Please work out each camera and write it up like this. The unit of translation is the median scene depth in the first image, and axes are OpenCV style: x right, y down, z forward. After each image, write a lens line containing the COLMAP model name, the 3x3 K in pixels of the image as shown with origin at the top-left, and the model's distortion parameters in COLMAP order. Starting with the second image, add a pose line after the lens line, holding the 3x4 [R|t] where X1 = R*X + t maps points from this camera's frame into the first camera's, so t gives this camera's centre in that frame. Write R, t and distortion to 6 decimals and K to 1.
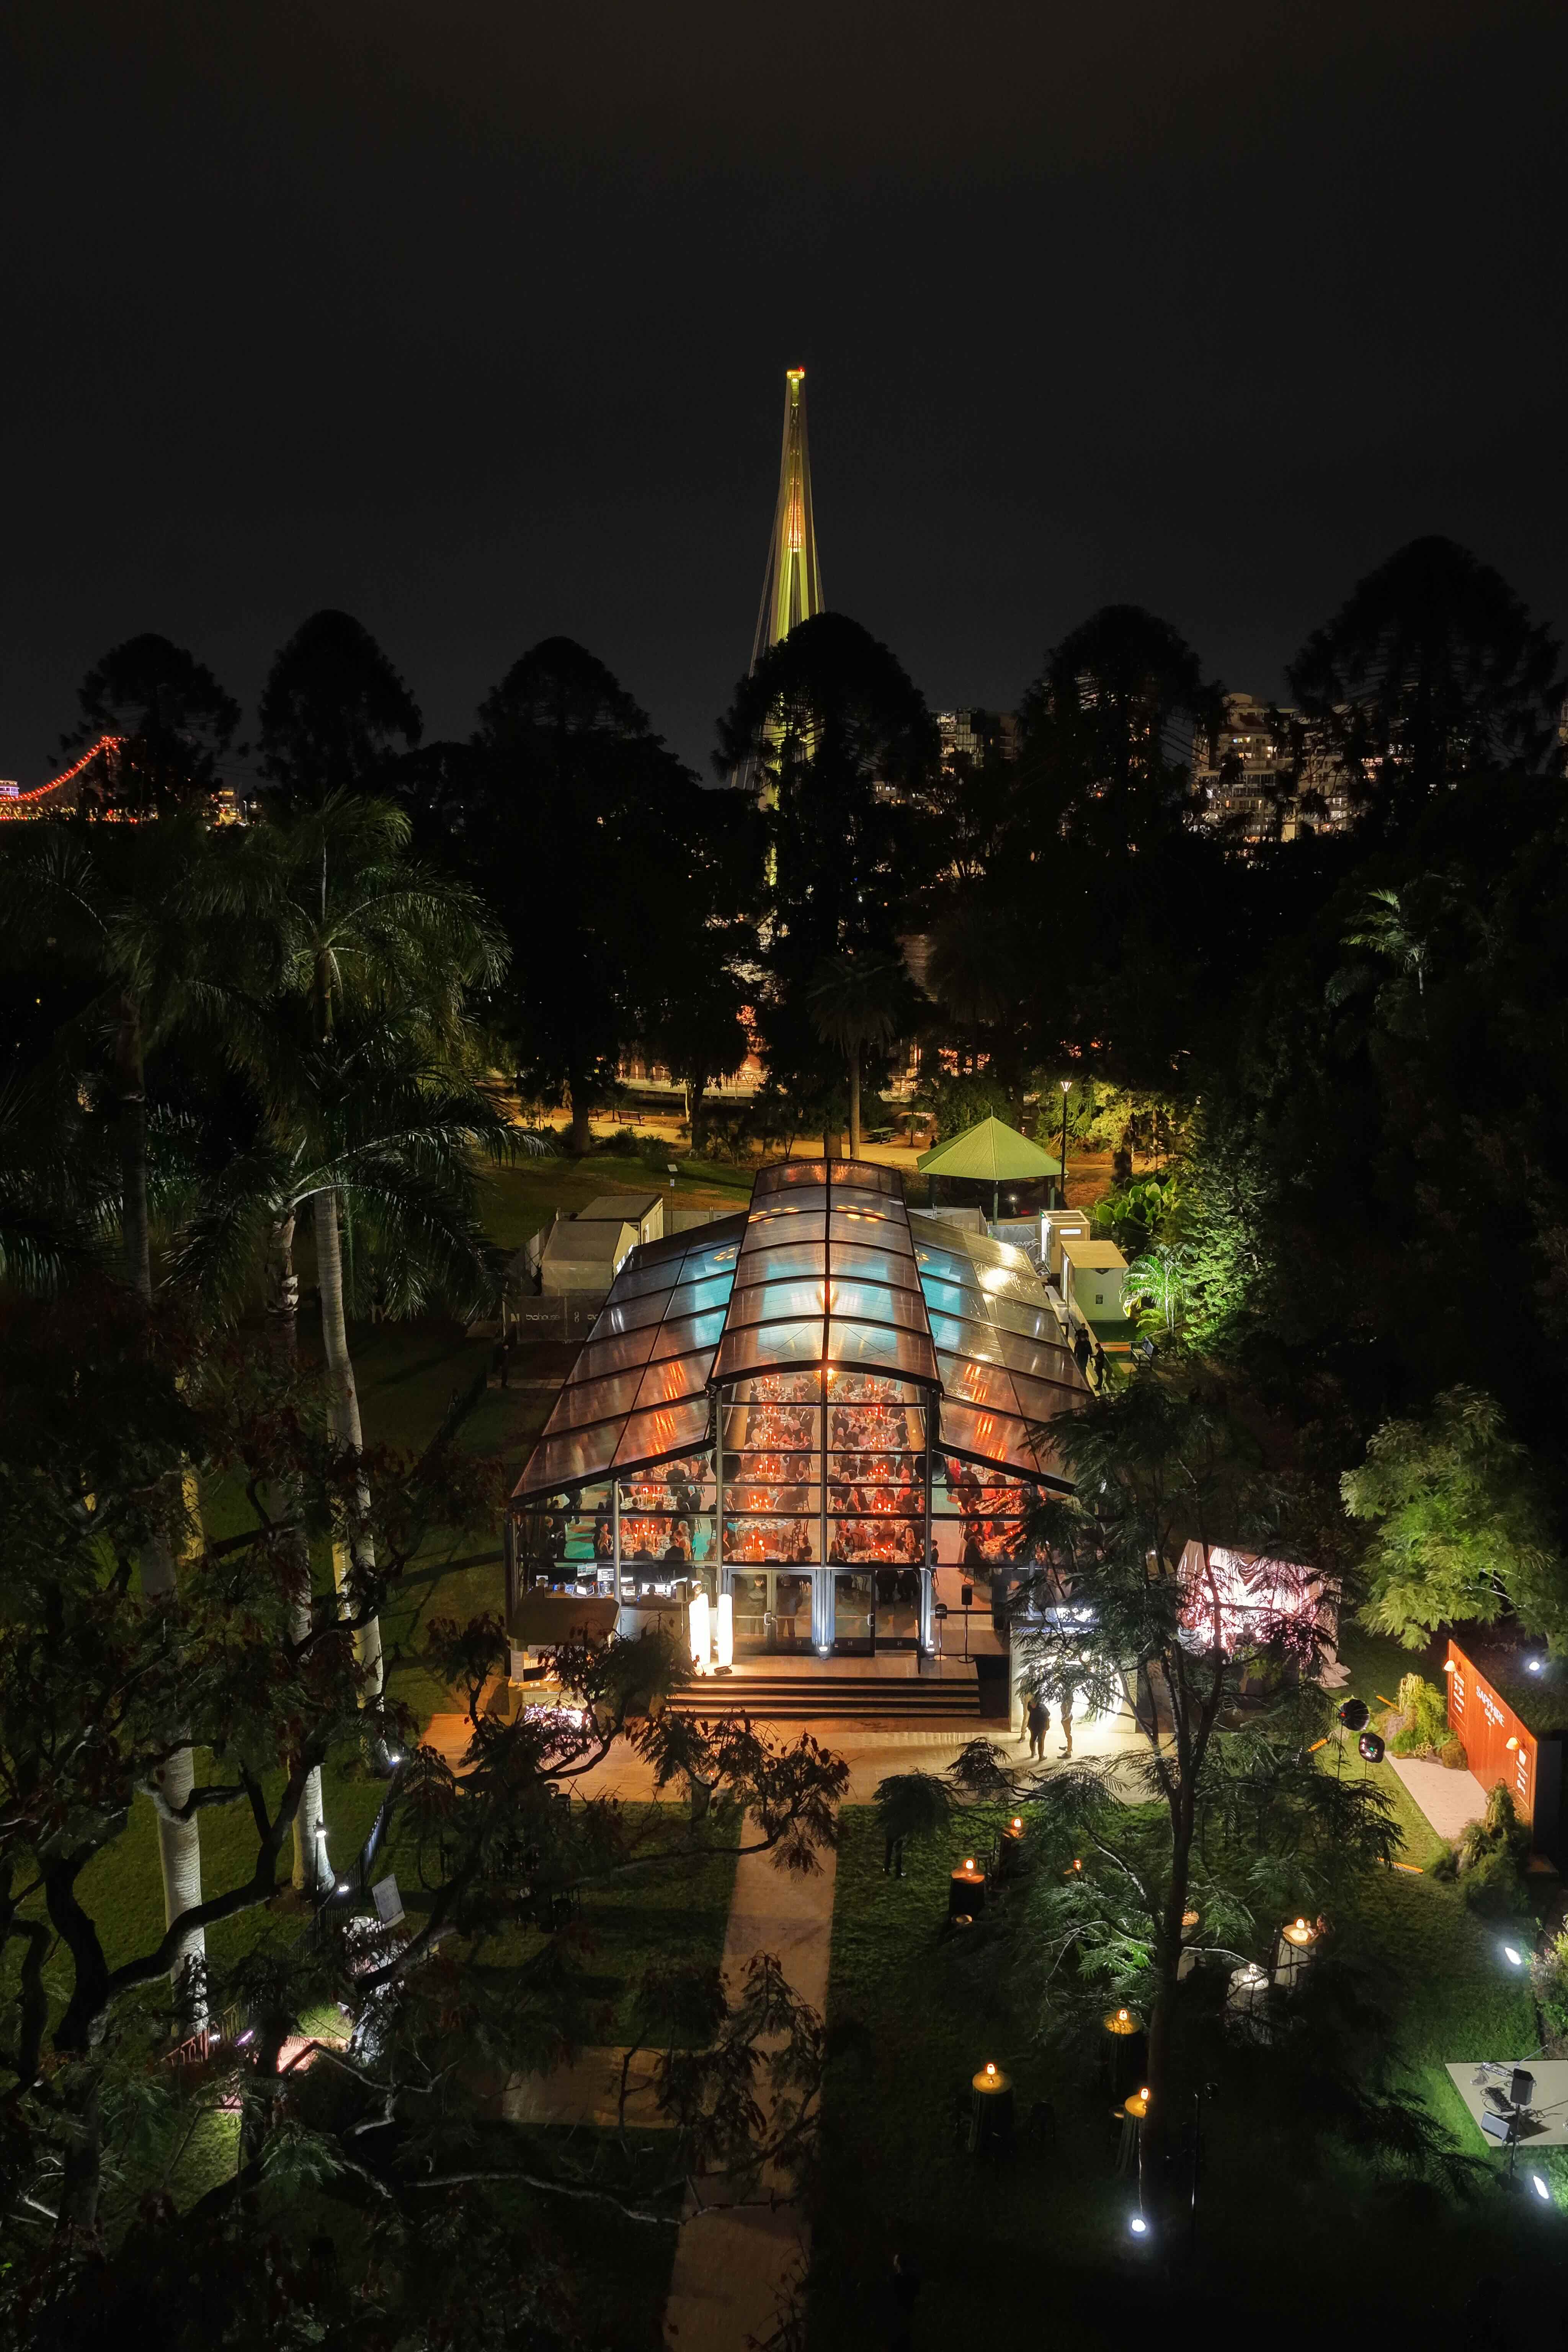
lens RADIAL K [[1894.1, 0, 784.0], [0, 1894.1, 1176.0], [0, 0, 1]] dist [0.017776, 0.005187]
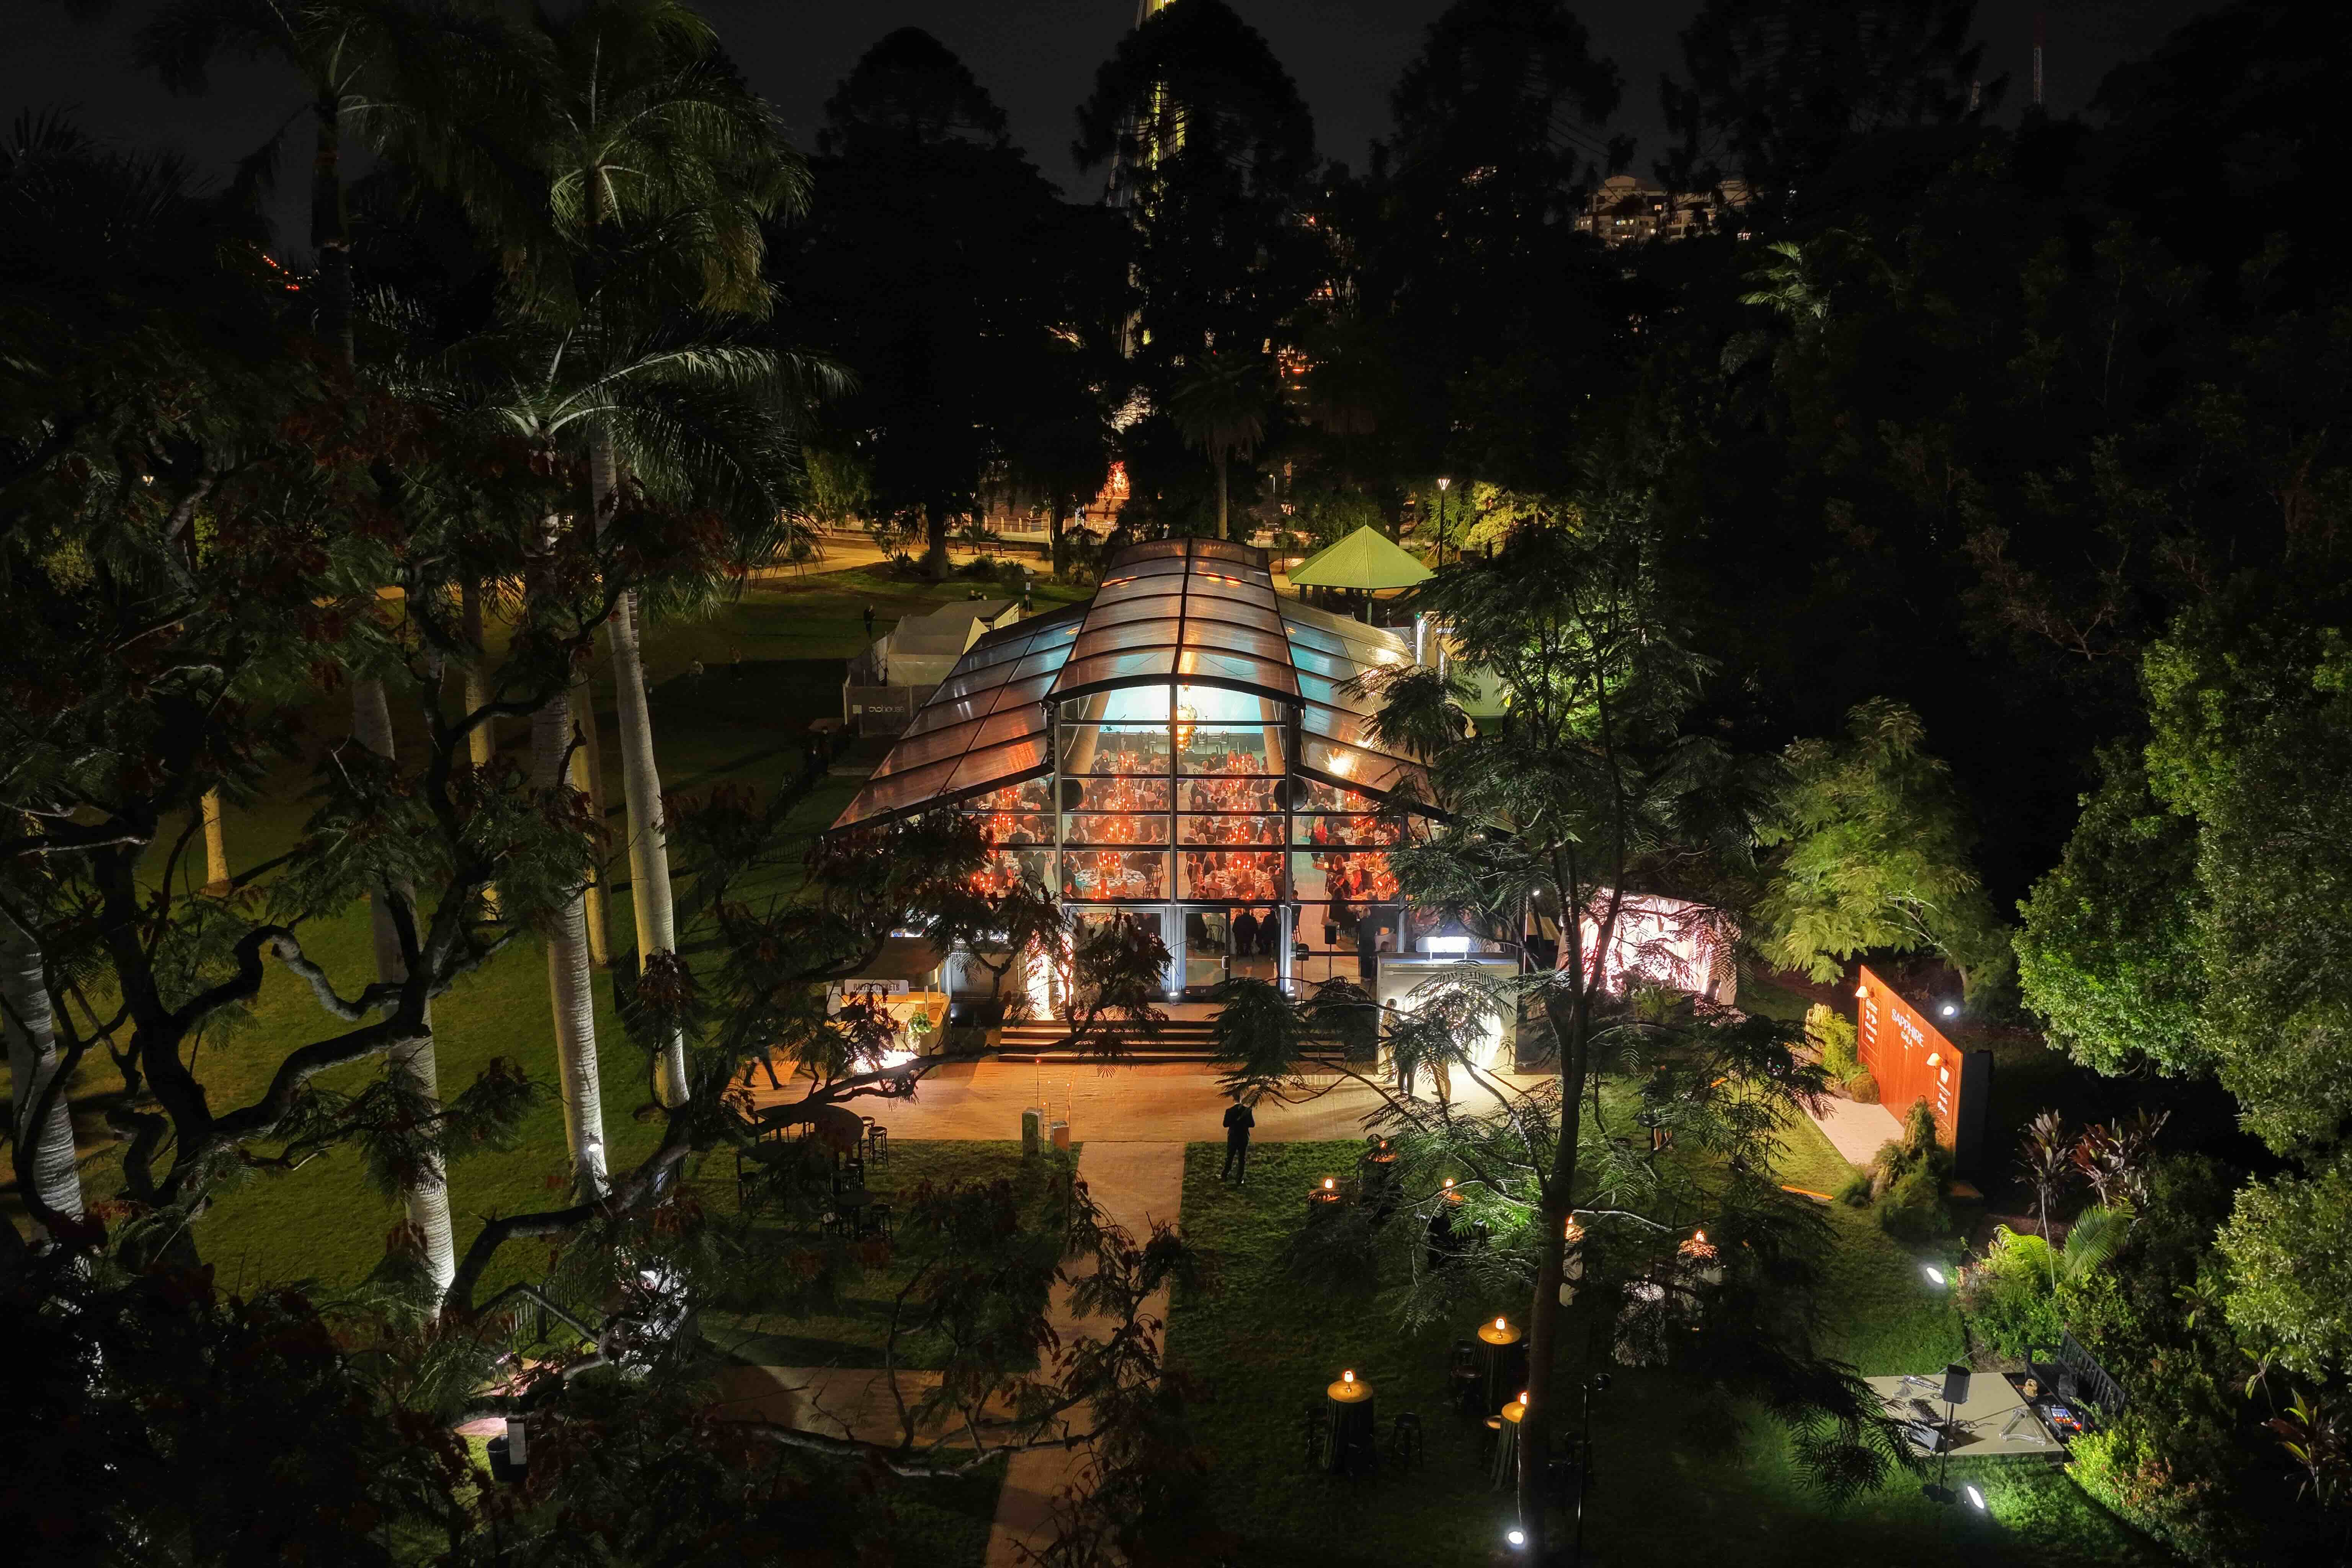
lens RADIAL K [[1884.9, 0, 1176.0], [0, 1884.9, 784.0], [0, 0, 1]] dist [0.004864, 0.004286]
pose [[0.999973, -0.000459, 0.007395, 0.015665], [0.000069, 0.998616, 0.052590, 0.102399], [-0.007408, -0.052588, 0.998589, 0.101685]]
